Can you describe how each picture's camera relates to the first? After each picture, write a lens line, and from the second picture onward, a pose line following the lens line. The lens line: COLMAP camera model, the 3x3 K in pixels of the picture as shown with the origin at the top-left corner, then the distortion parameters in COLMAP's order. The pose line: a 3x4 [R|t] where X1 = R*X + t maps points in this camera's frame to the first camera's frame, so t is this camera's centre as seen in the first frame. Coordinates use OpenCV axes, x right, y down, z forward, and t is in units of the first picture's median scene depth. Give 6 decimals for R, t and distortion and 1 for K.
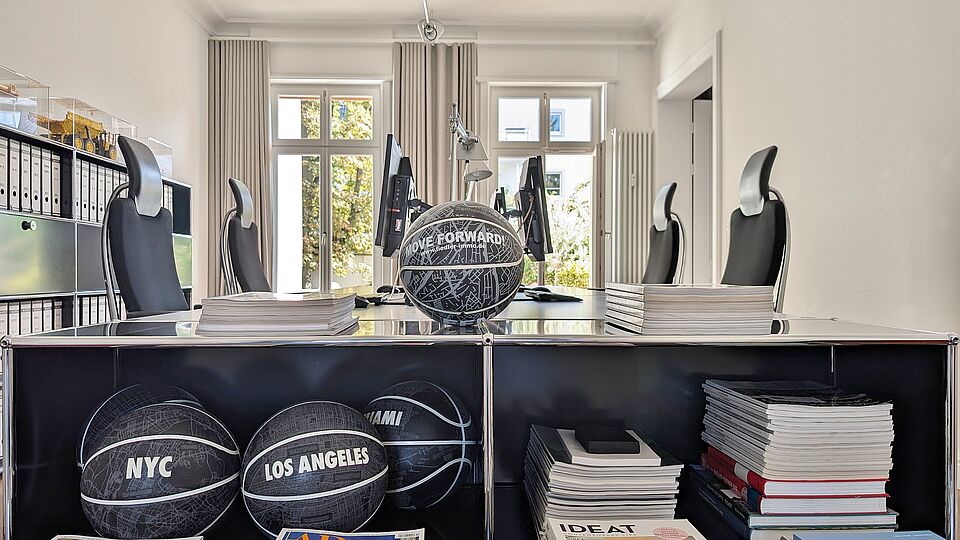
lens RADIAL K [[673.7, 0, 480.0], [0, 673.7, 270.0], [0, 0, 1]] dist [-0.005813, -0.002036]
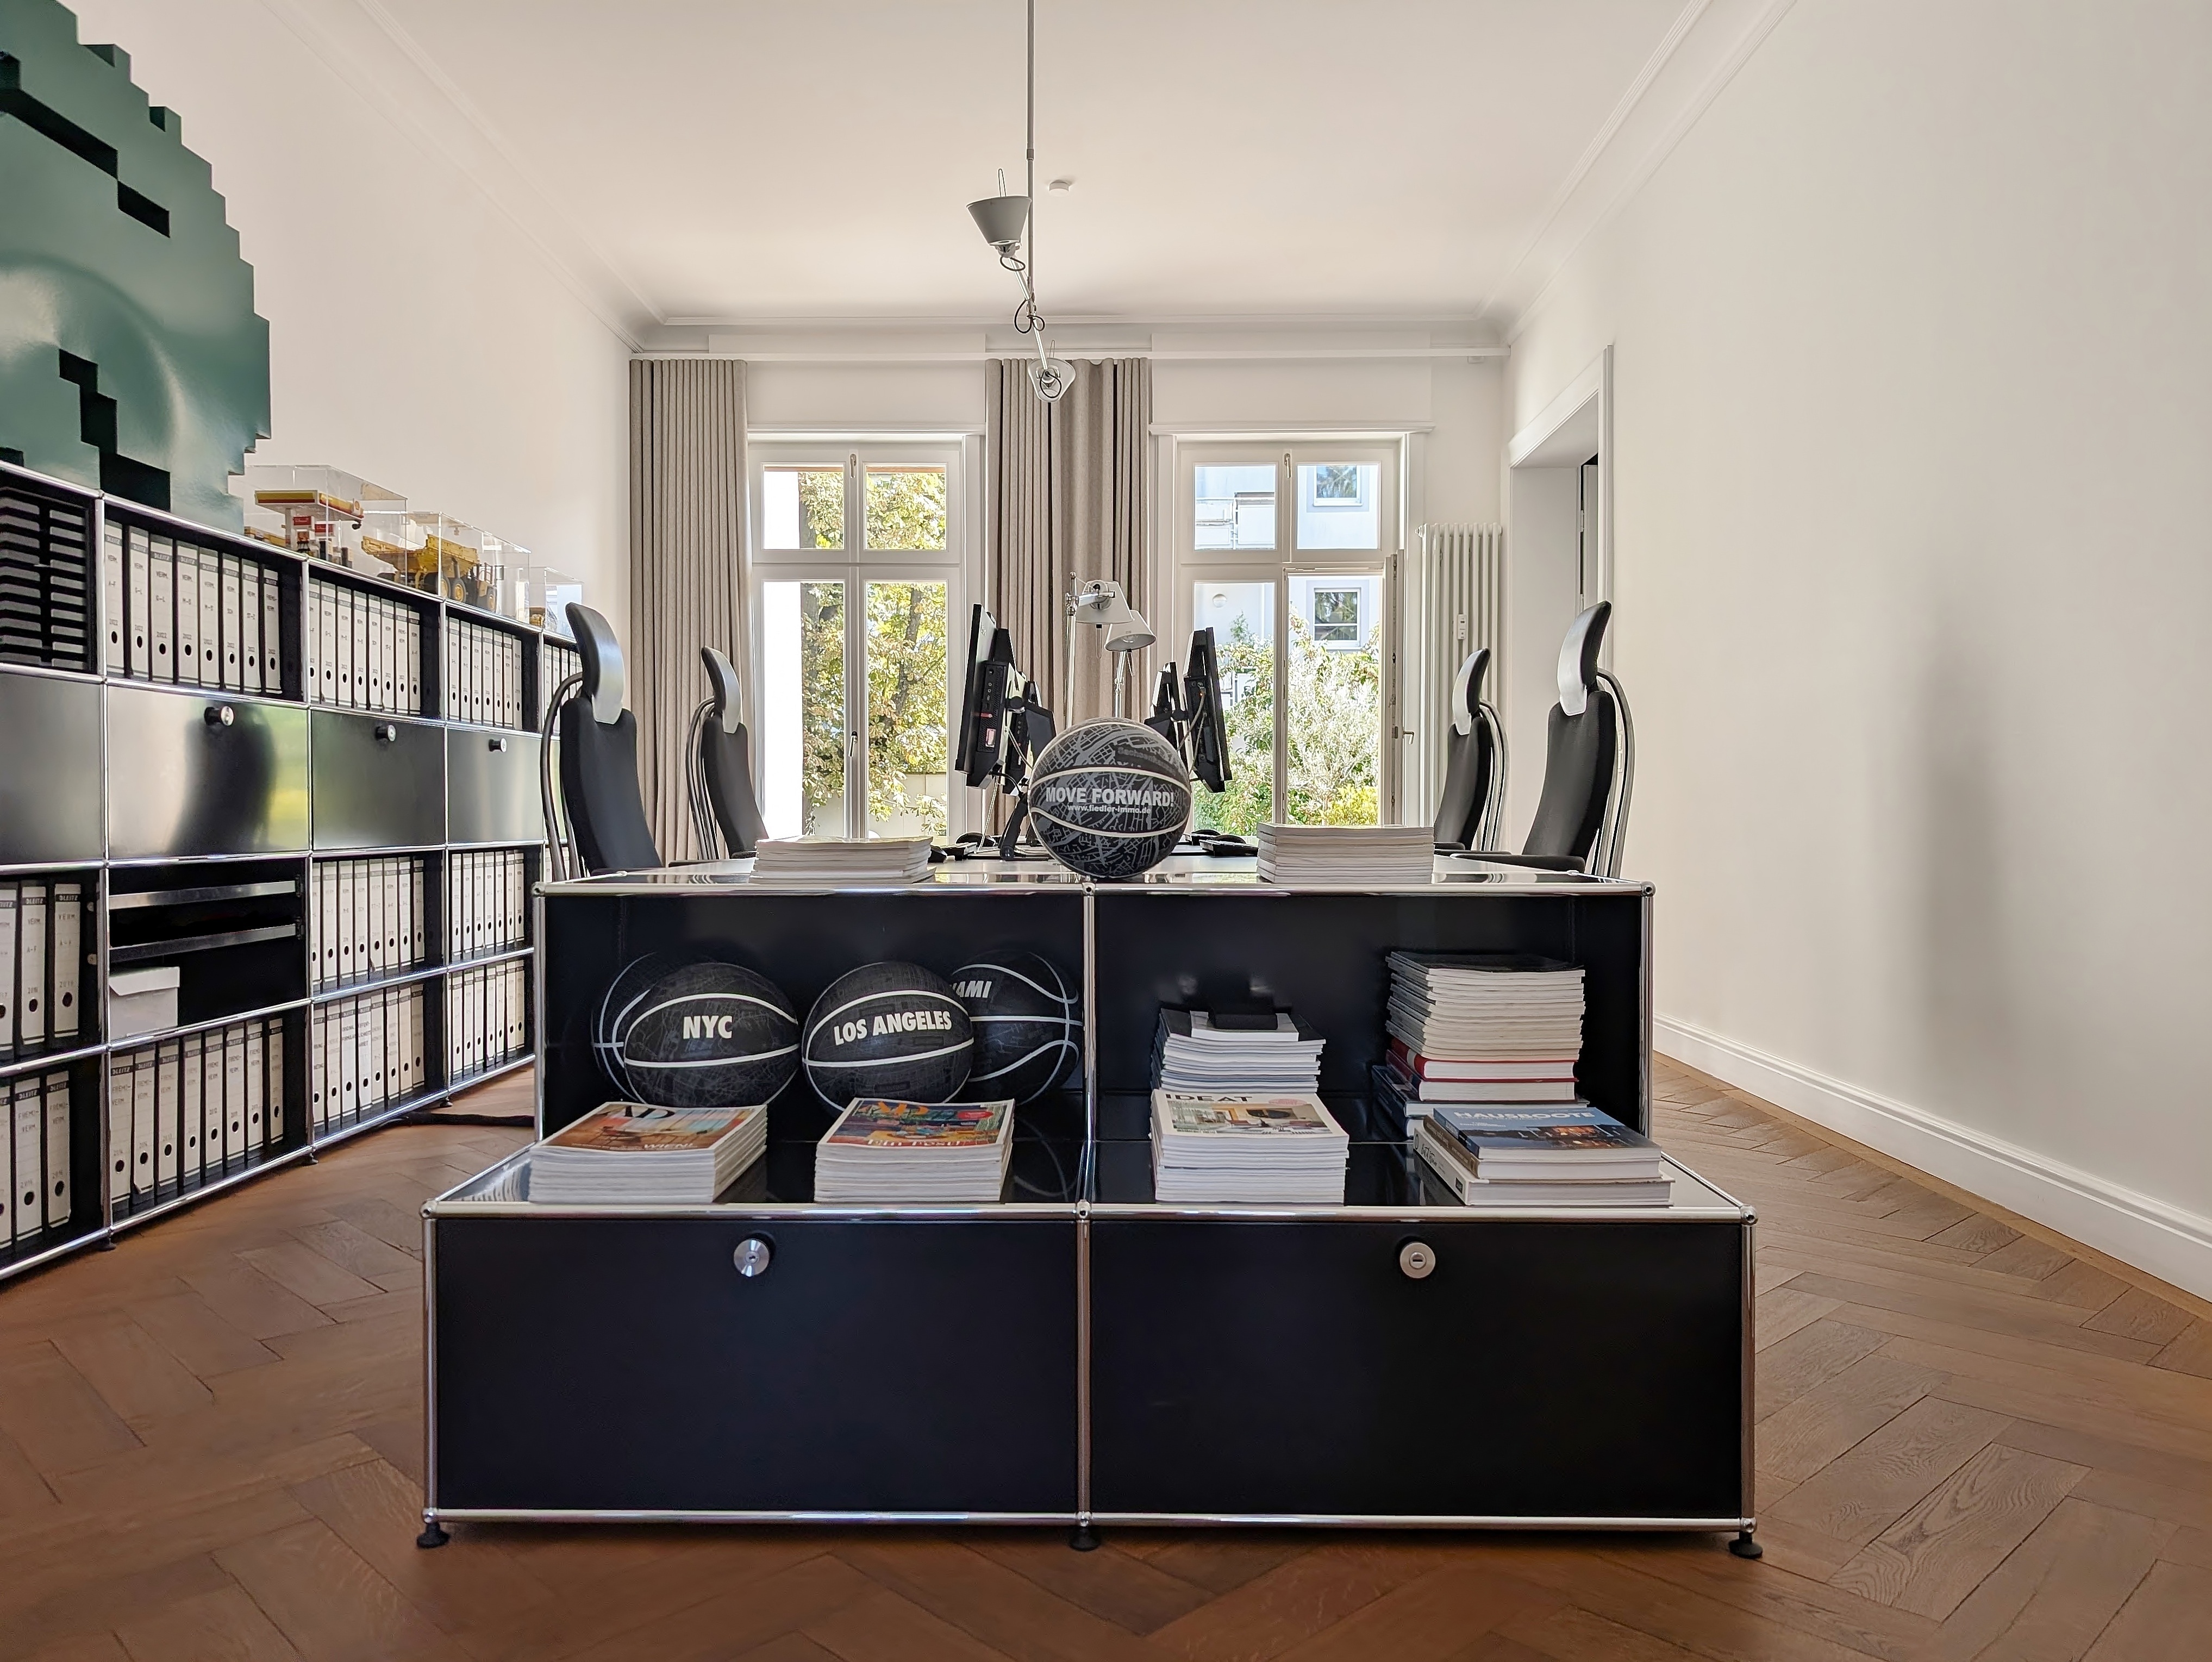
lens RADIAL K [[1554.9, 0, 1106.0], [0, 1554.9, 831.0], [0, 0, 1]] dist [-0.000902, -0.000398]
pose [[0.998536, 0.000388, -0.054083, 0.058485], [0.000477, 0.999872, 0.015991, -0.000183], [0.054083, -0.015994, 0.998408, -0.404648]]
